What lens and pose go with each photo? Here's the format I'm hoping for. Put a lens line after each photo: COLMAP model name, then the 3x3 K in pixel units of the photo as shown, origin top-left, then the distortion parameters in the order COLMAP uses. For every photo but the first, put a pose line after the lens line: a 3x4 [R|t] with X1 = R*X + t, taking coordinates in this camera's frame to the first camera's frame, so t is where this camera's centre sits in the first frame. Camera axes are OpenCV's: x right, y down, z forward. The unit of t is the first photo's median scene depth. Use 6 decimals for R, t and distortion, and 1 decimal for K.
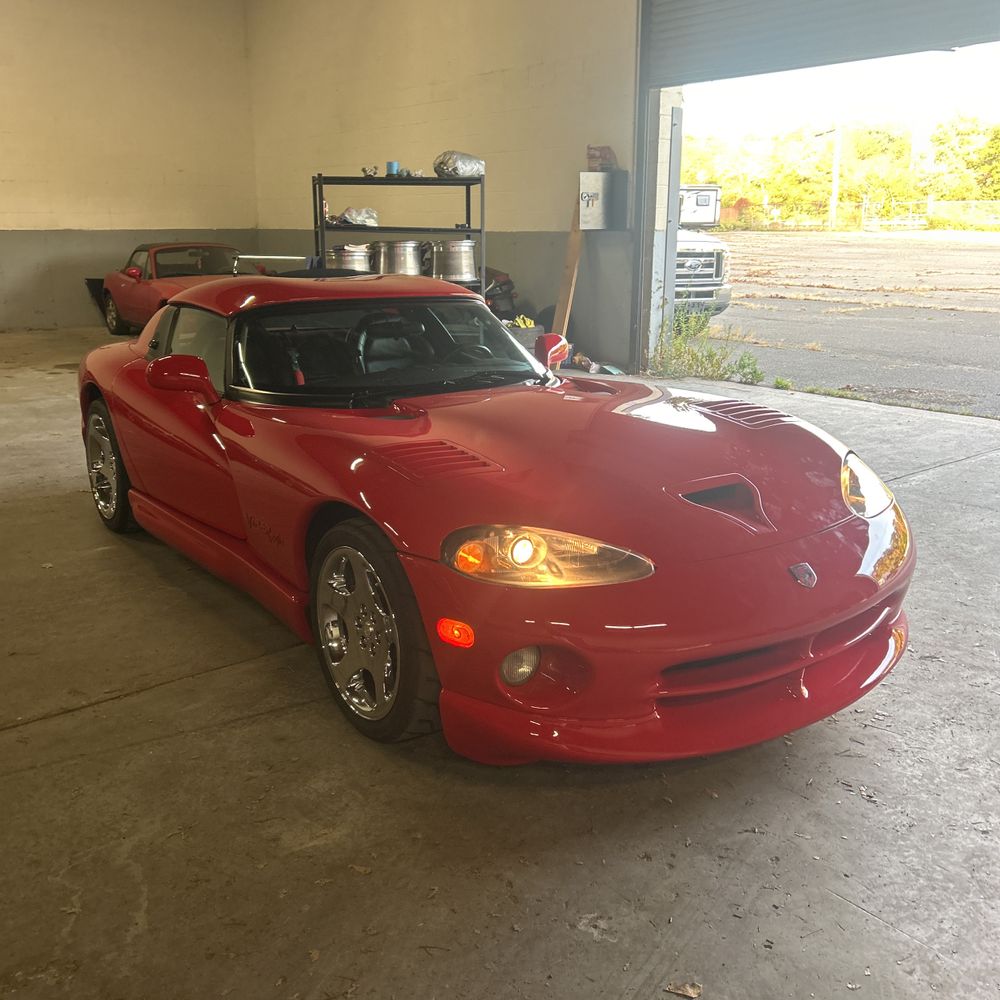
lens RADIAL K [[1031.3, 0, 496.2], [0, 1031.3, 500.6], [0, 0, 1]] dist [0.010627, 0.000000]
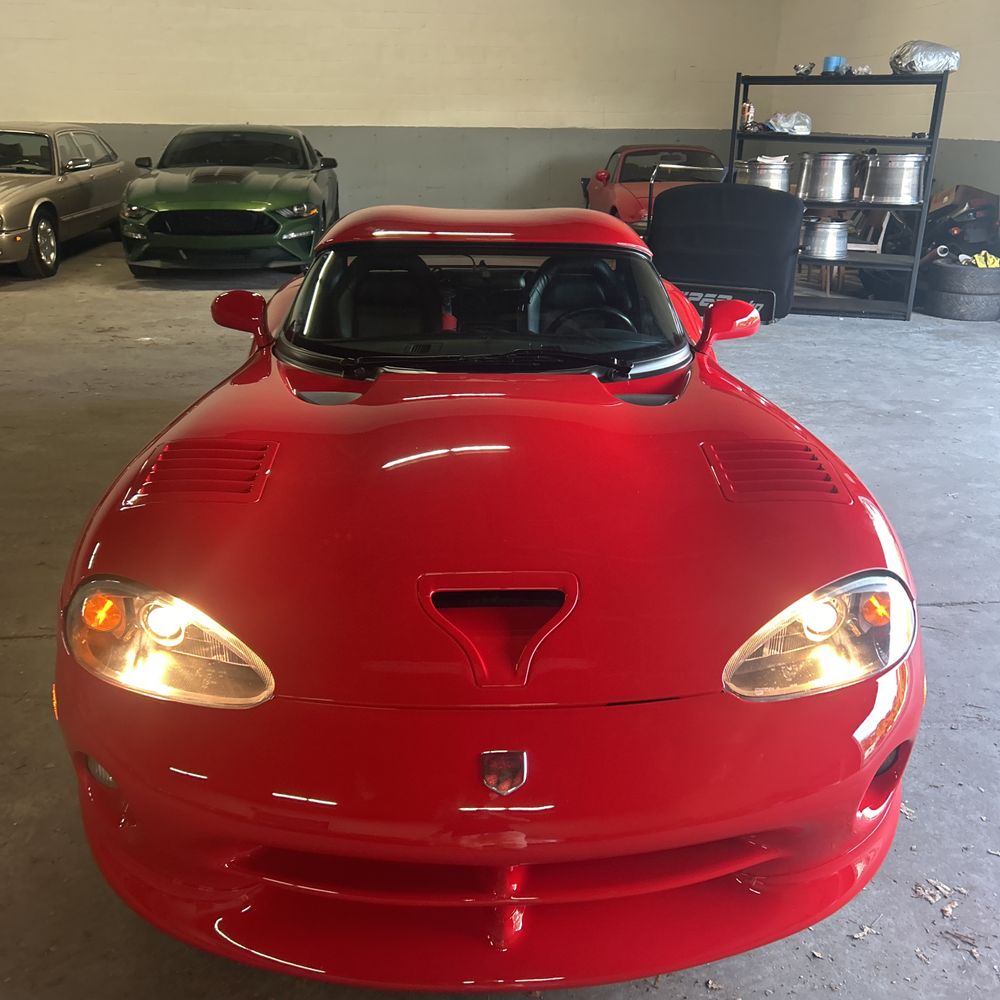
lens RADIAL K [[1031.3, 0, 498.1], [0, 1031.3, 493.3], [0, 0, 1]] dist [0.010627, 0.000000]
pose [[0.842195, 0.193235, -0.503356, 0.158787], [-0.147470, 0.980529, 0.129678, -0.047643], [0.518614, -0.034984, 0.854293, 0.124826]]
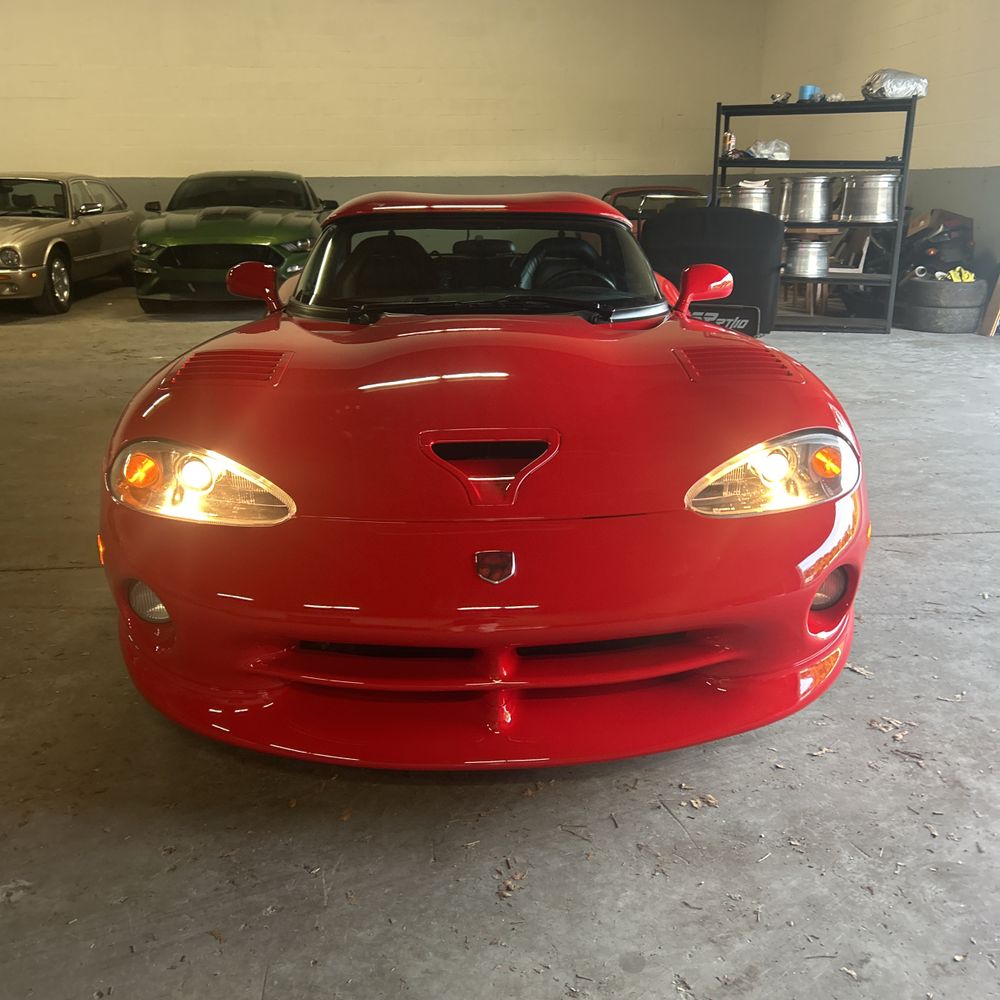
lens RADIAL K [[1031.3, 0, 496.1], [0, 1031.3, 500.5], [0, 0, 1]] dist [0.010627, 0.000000]
pose [[0.843045, 0.152762, -0.515692, 0.182583], [-0.132436, 0.988255, 0.076243, -0.007925], [0.521282, 0.004020, 0.853375, 0.101293]]
